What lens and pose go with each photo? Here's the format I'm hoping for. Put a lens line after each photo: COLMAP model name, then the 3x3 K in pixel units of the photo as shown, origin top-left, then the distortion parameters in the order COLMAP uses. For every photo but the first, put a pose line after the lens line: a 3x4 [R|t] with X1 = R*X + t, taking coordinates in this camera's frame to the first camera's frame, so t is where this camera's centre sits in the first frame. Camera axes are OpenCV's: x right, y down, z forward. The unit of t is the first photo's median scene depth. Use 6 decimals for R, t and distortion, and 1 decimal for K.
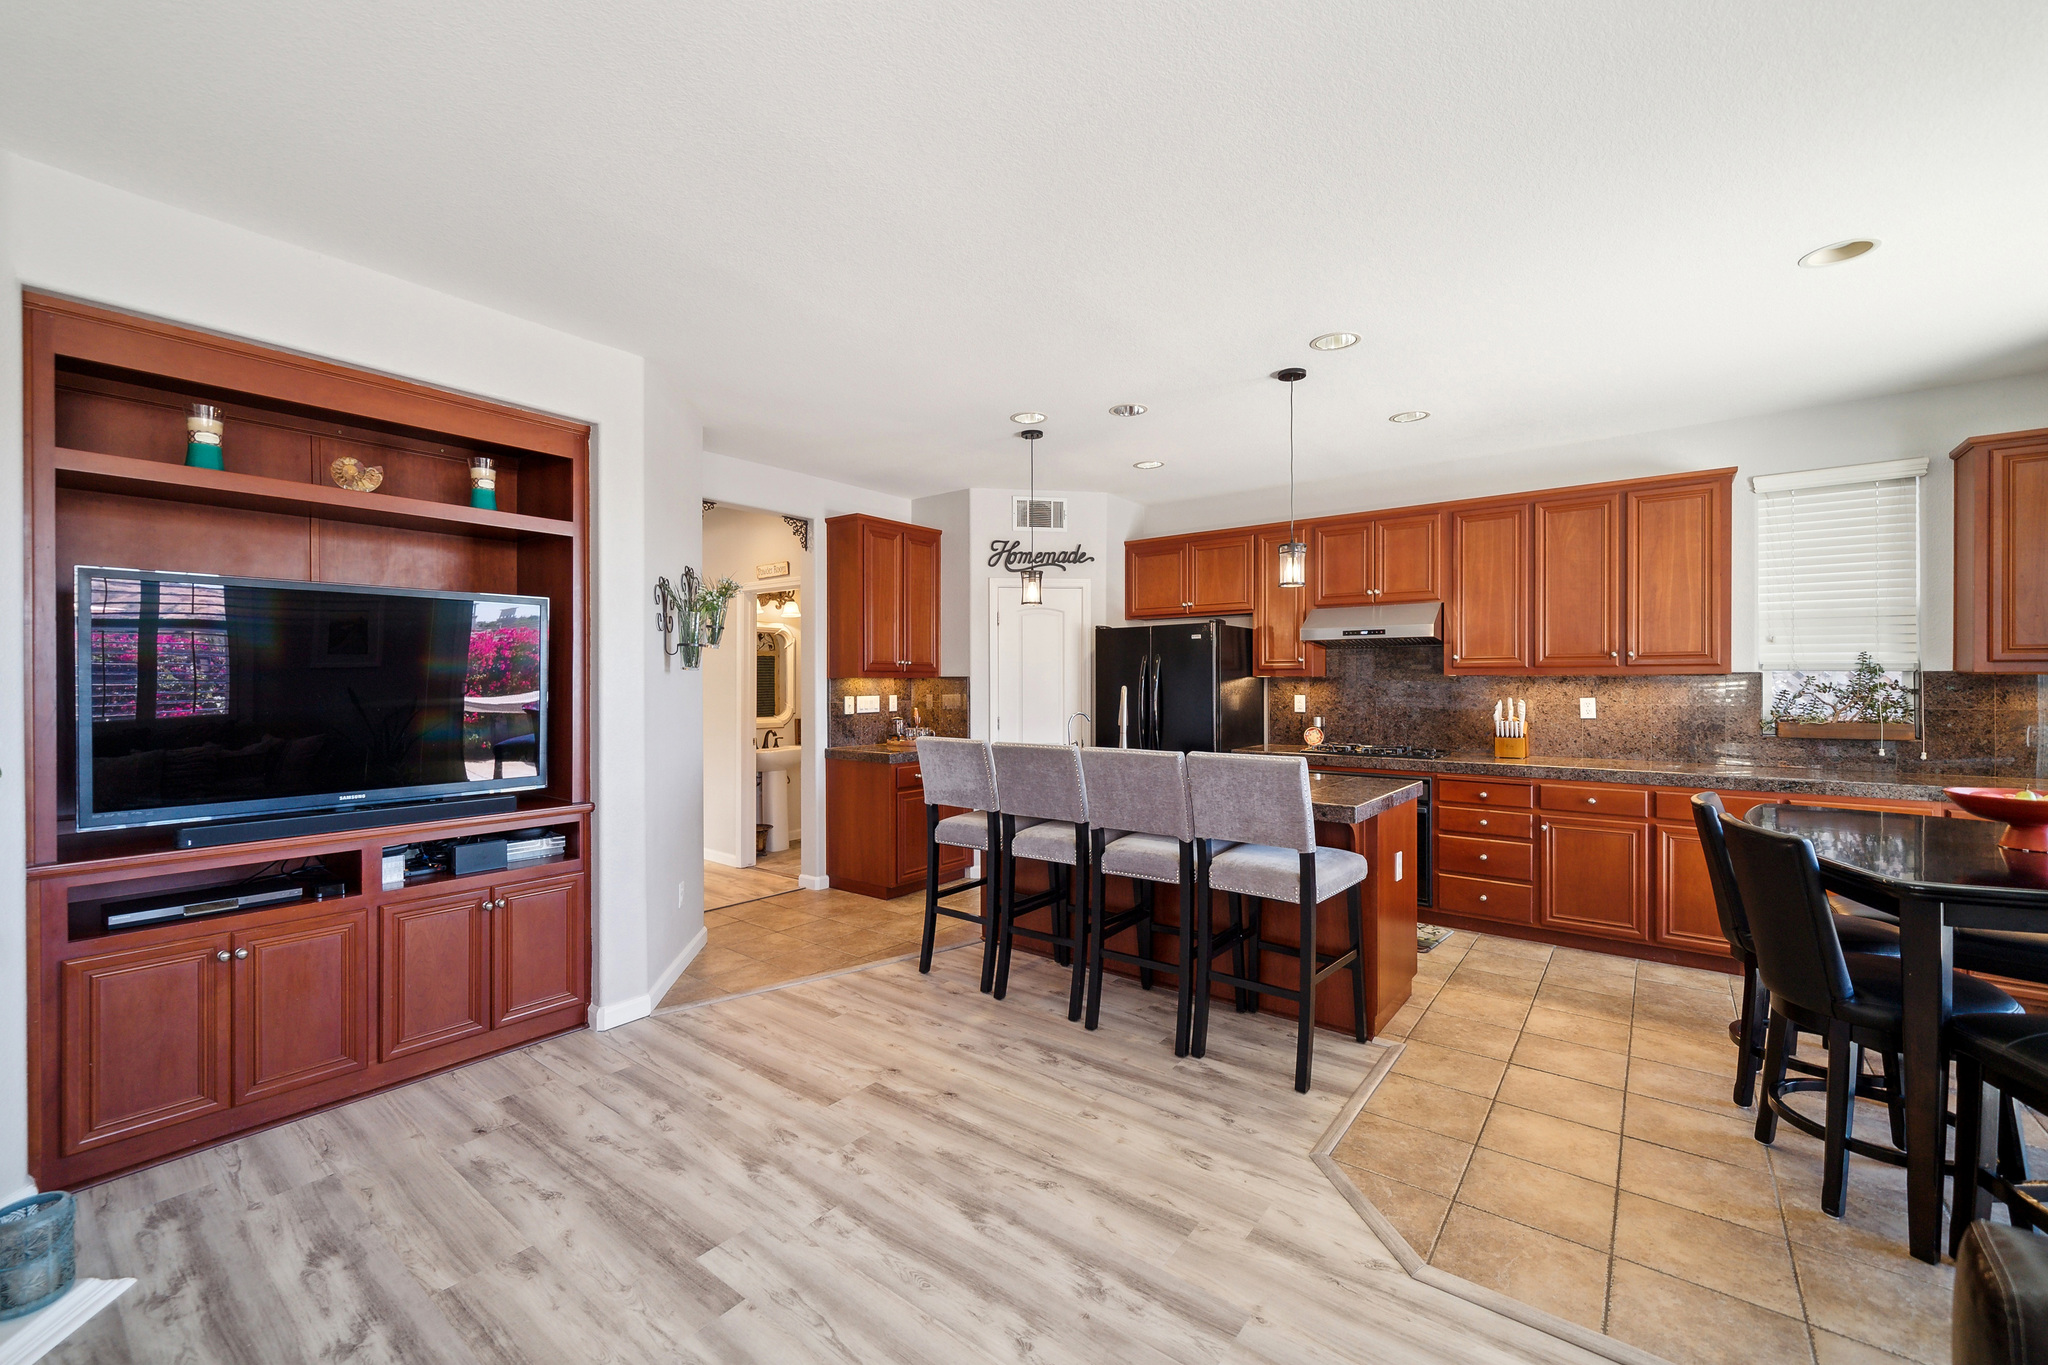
lens RADIAL K [[831.8, 0, 1001.8], [0, 831.8, 682.3], [0, 0, 1]] dist [0.002425, -0.000195]
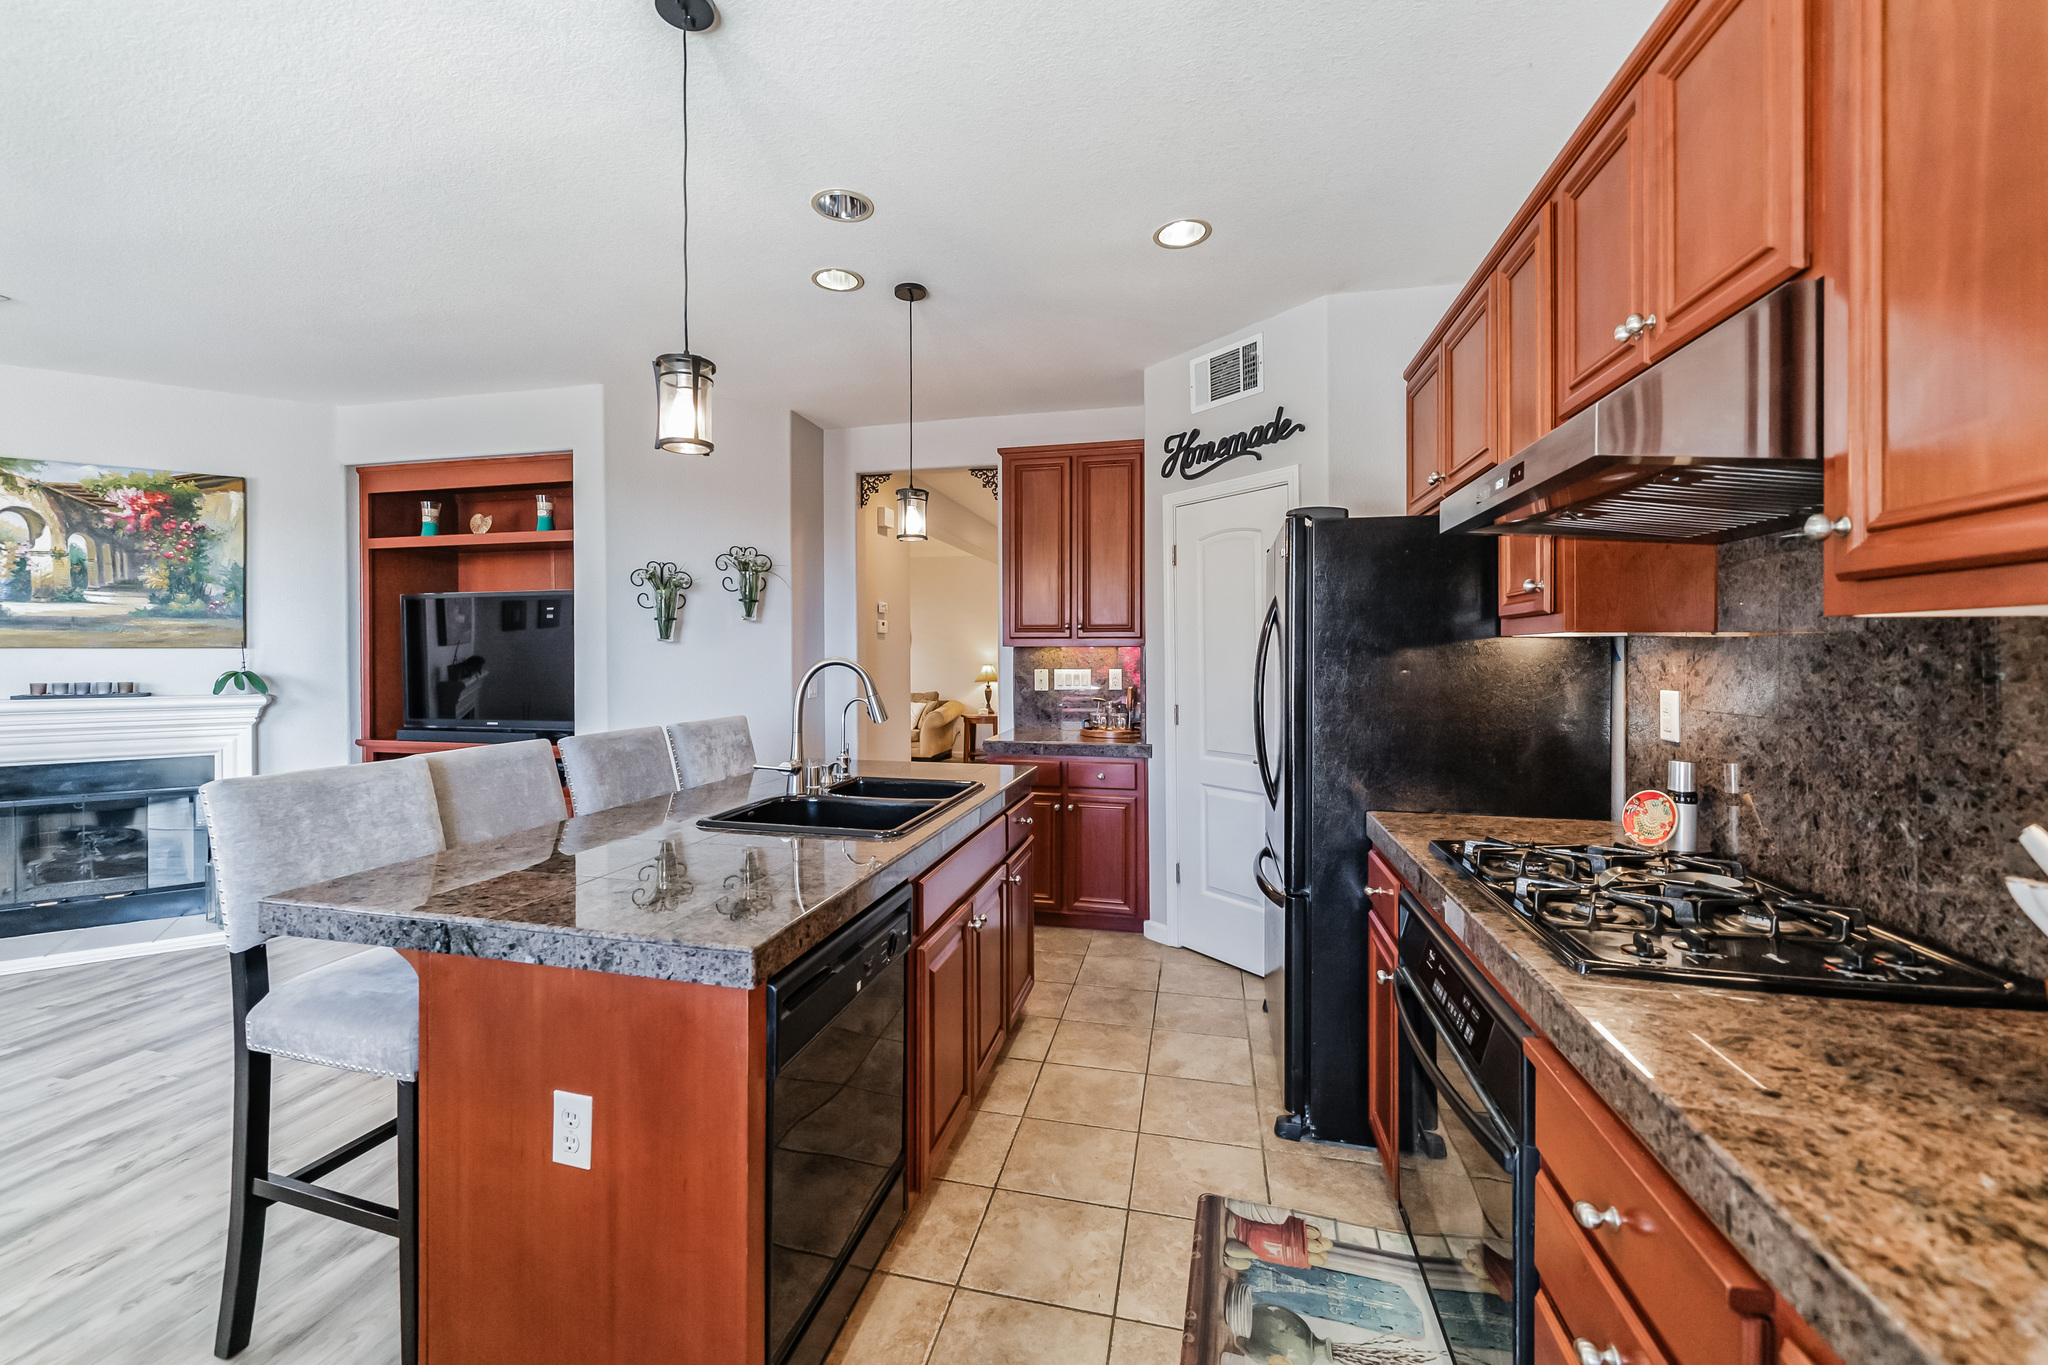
lens RADIAL K [[831.8, 0, 992.2], [0, 831.8, 659.0], [0, 0, 1]] dist [0.002425, -0.000195]
pose [[0.415993, 0.003657, -0.909361, 0.695461], [-0.000119, 0.999992, 0.003967, 0.004116], [0.909368, -0.001542, 0.415990, 0.776224]]
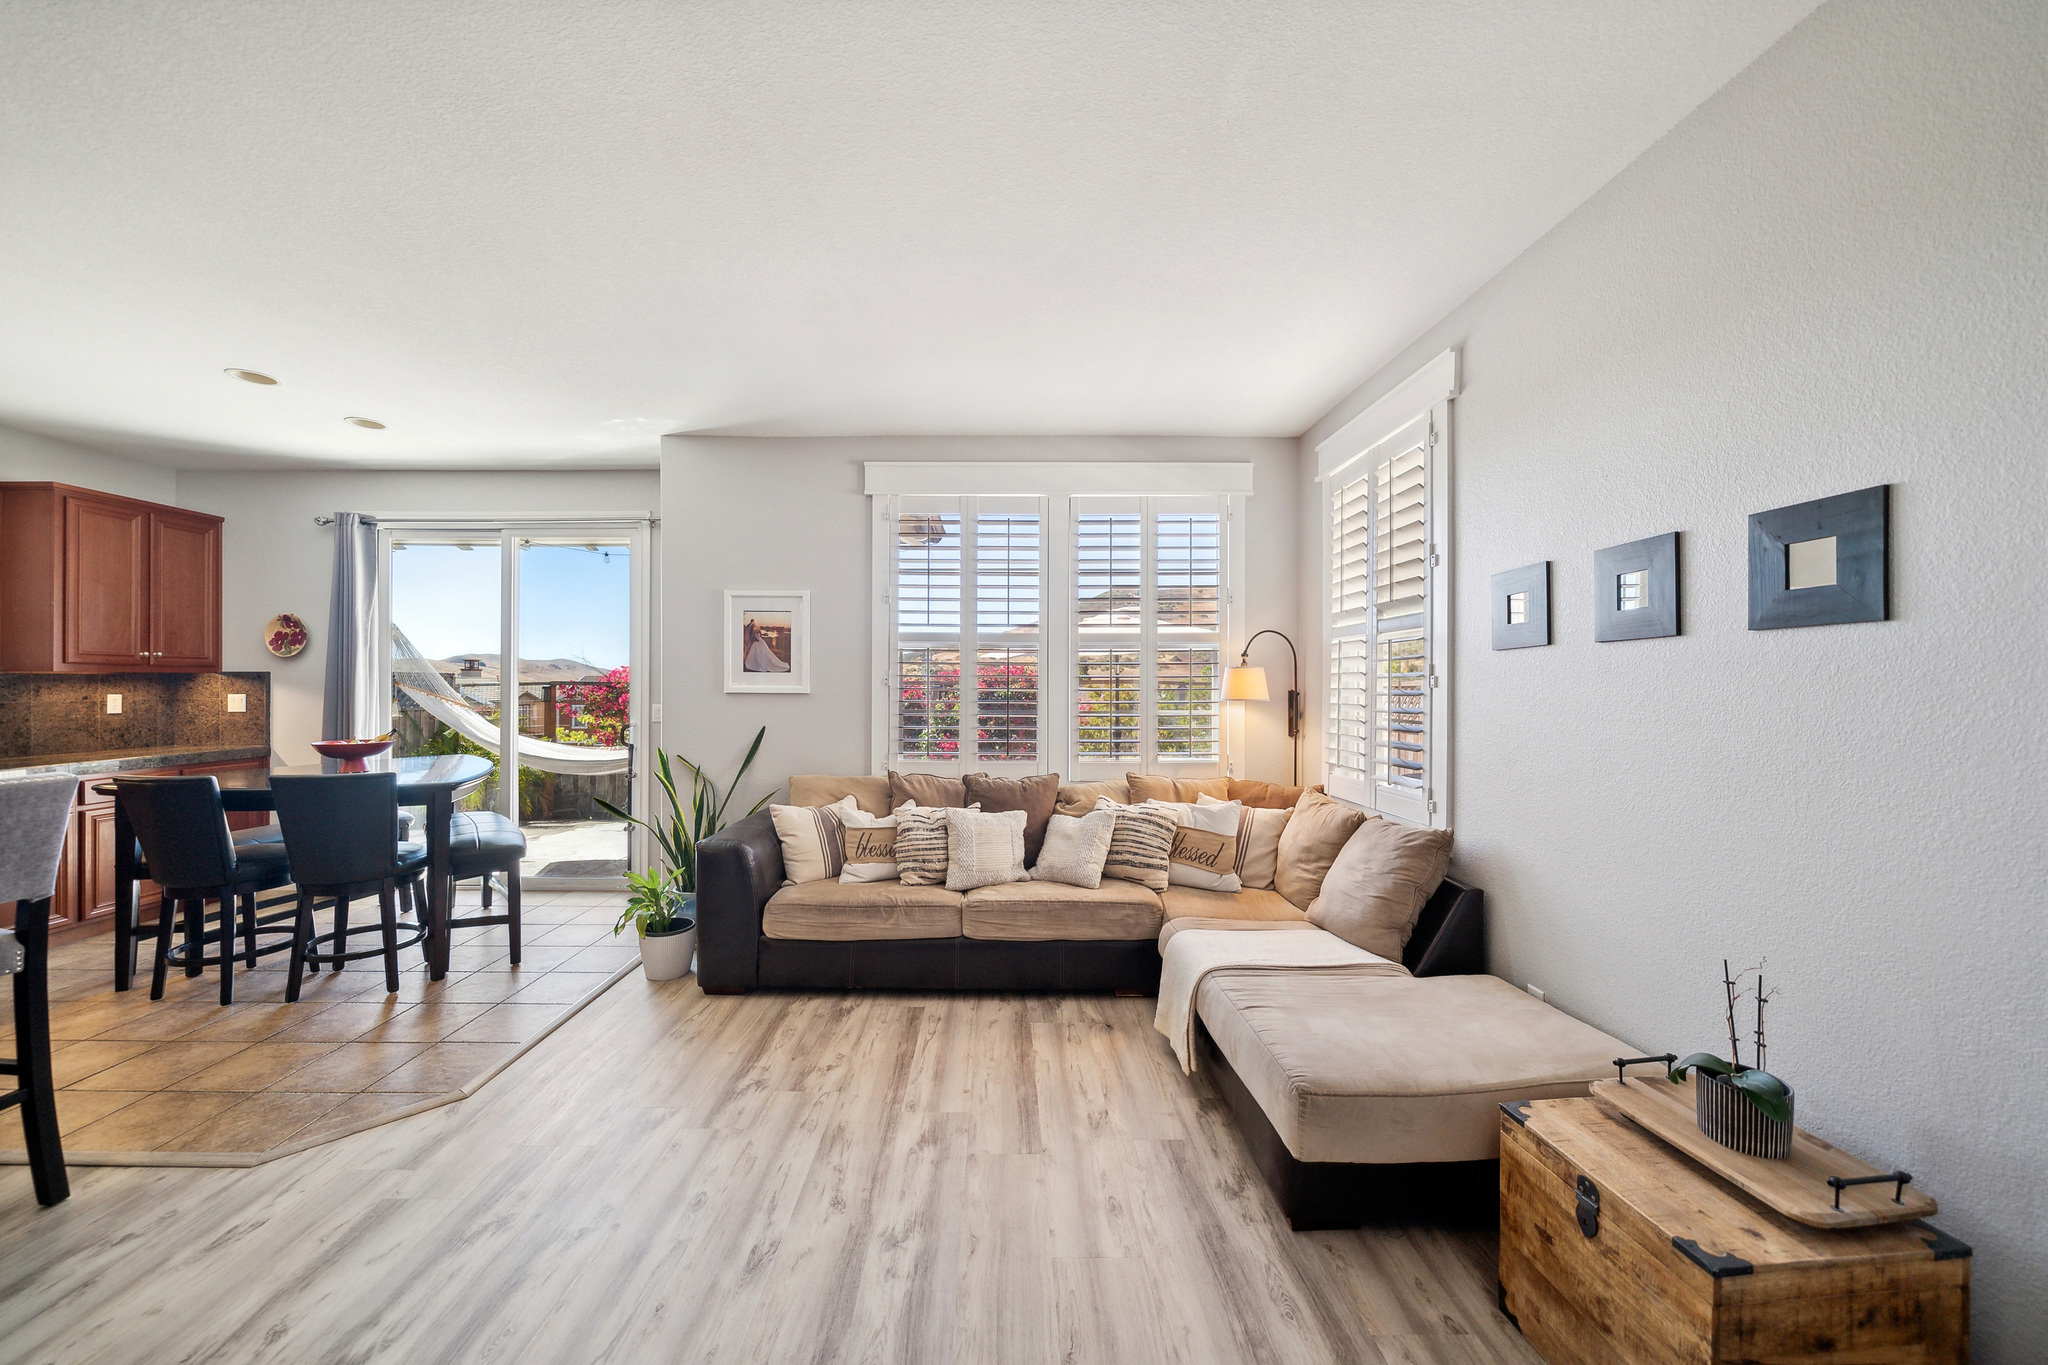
lens RADIAL K [[739.9, 0, 1001.1], [0, 739.9, 681.8], [0, 0, 1]] dist [-0.001159, -0.000580]
pose [[-0.619586, 0.000456, 0.784928, -0.455323], [0.000728, 1.000000, -0.000006, 0.003564], [-0.784928, 0.000568, -0.619587, 0.458921]]
